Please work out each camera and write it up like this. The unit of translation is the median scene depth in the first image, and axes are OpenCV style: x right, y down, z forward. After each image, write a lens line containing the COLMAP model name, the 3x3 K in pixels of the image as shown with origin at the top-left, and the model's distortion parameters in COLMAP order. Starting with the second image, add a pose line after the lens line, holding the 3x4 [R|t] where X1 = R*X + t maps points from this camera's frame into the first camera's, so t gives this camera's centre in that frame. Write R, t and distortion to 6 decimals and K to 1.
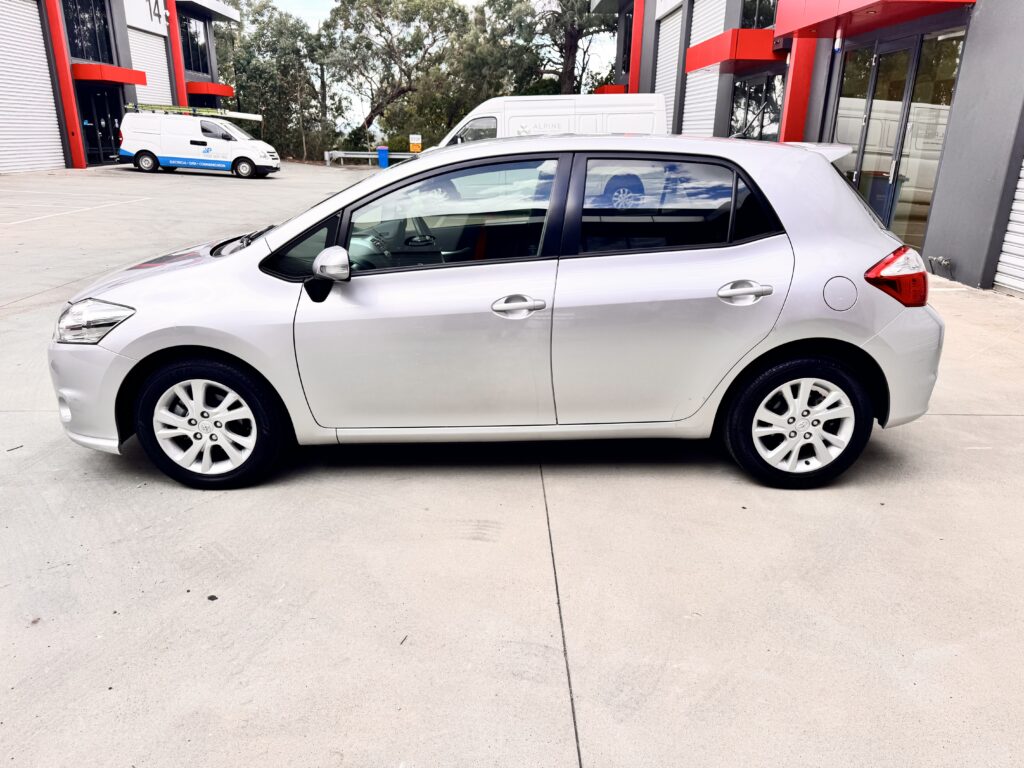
lens RADIAL K [[725.2, 0, 512.0], [0, 725.2, 384.0], [0, 0, 1]] dist [0.045427, -0.049830]
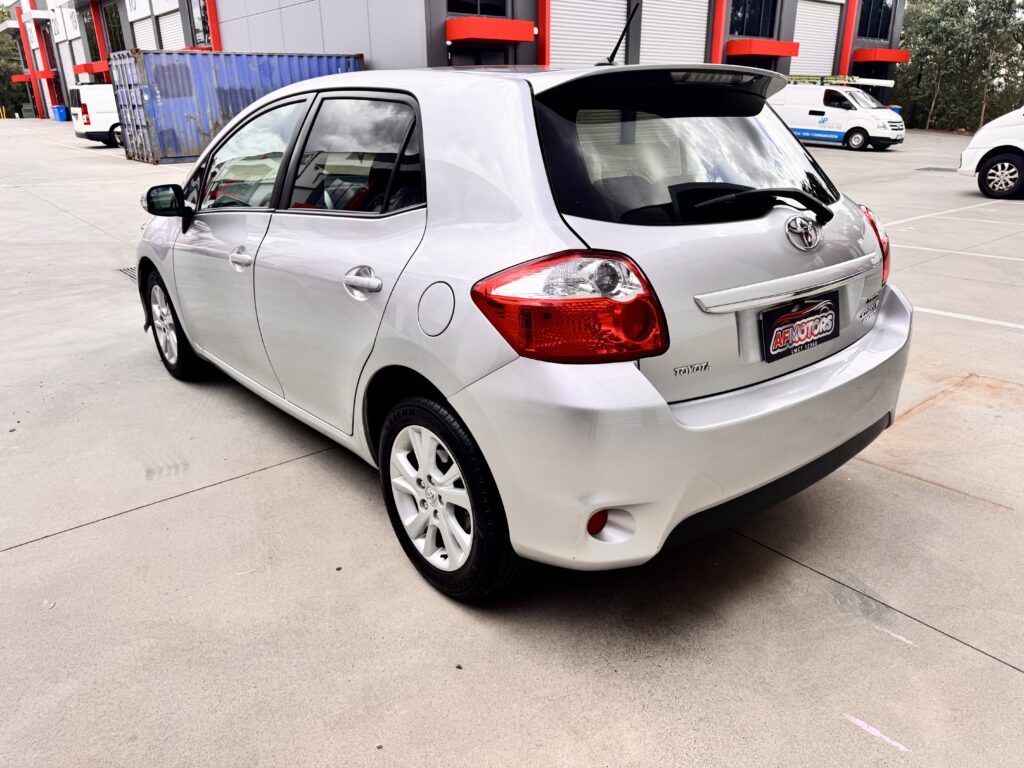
lens RADIAL K [[735.7, 0, 512.0], [0, 735.7, 384.0], [0, 0, 1]] dist [-0.000747, -0.003547]
pose [[0.626821, 0.254726, -0.736349, 0.194070], [-0.232290, 0.963169, 0.135453, -0.032571], [0.743732, 0.086142, 0.662904, 0.127953]]
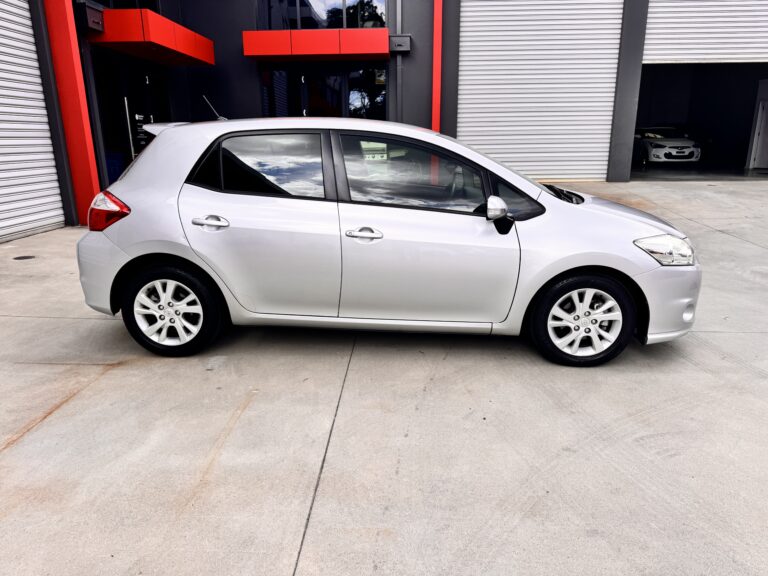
lens RADIAL K [[543.9, 0, 384.0], [0, 543.9, 288.0], [0, 0, 1]] dist [0.045427, -0.049830]
pose [[-0.997656, -0.024389, 0.063932, -0.023520], [0.015963, 0.825587, 0.564049, -0.163068], [-0.066538, 0.563747, -0.823263, 0.500072]]
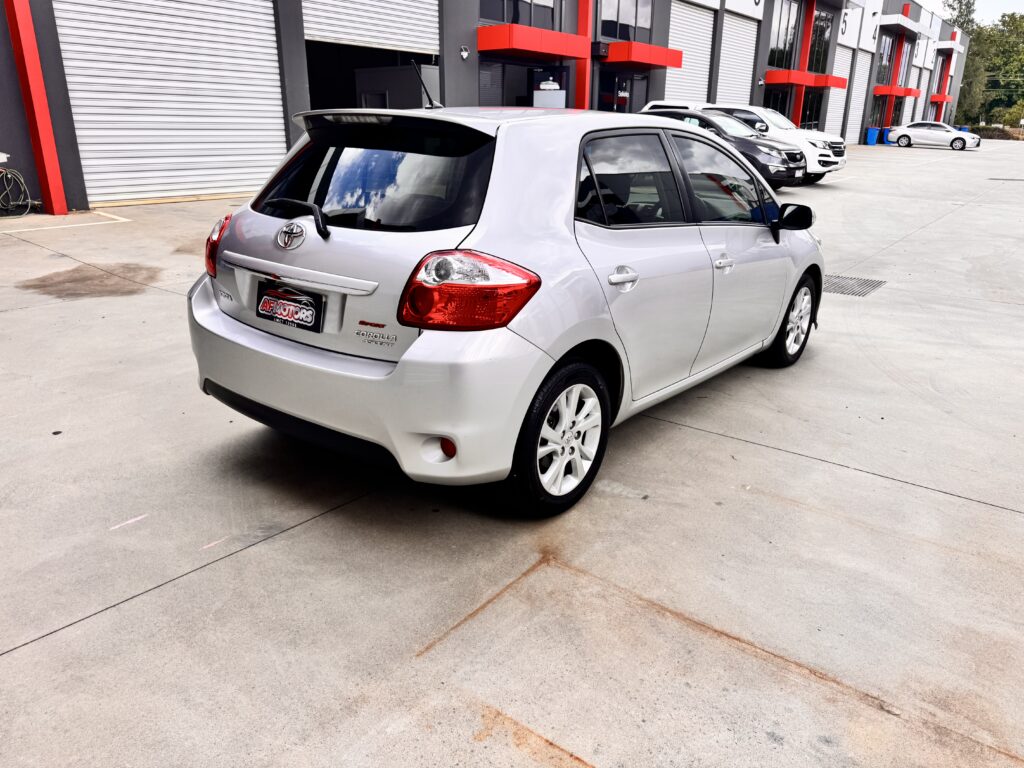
lens RADIAL K [[725.2, 0, 512.0], [0, 725.2, 384.0], [0, 0, 1]] dist [0.045427, -0.049830]
pose [[-0.631800, 0.234744, -0.738732, 0.225909], [-0.267753, 0.828283, 0.492195, -0.122851], [0.727418, 0.508767, -0.460455, 0.386732]]
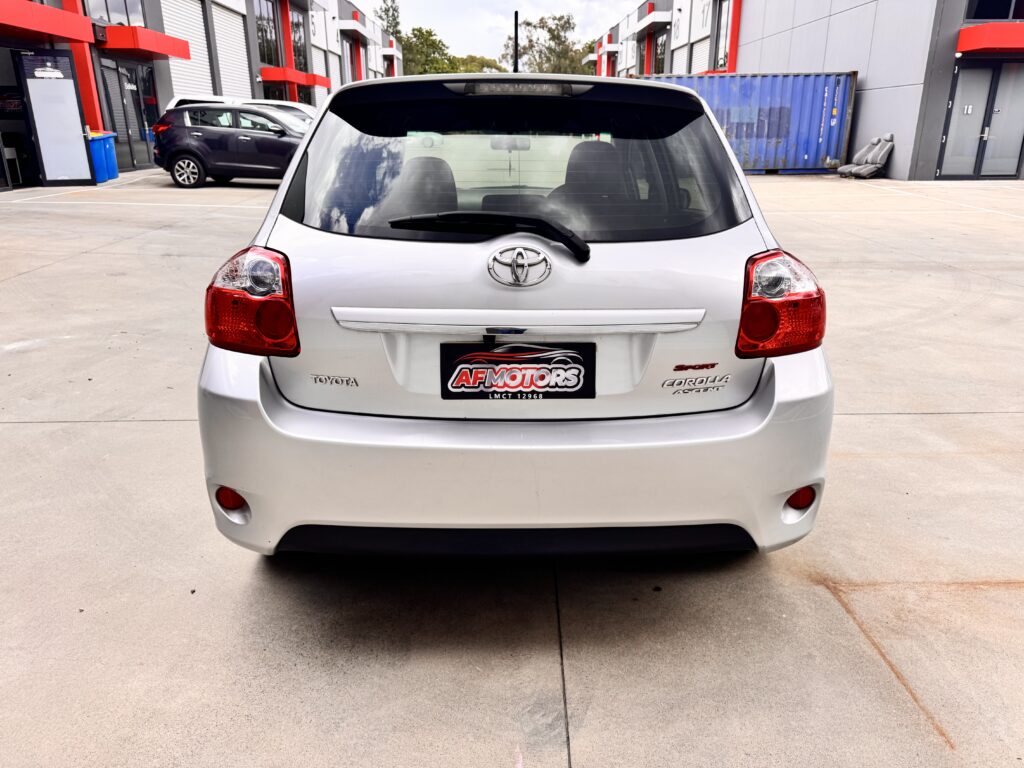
lens RADIAL K [[735.7, 0, 512.0], [0, 735.7, 384.0], [0, 0, 1]] dist [-0.000747, -0.003547]
pose [[0.000399, 0.310917, -0.950437, 0.236547], [-0.319546, 0.900646, 0.294495, -0.069149], [0.947571, 0.303591, 0.099712, 0.244497]]
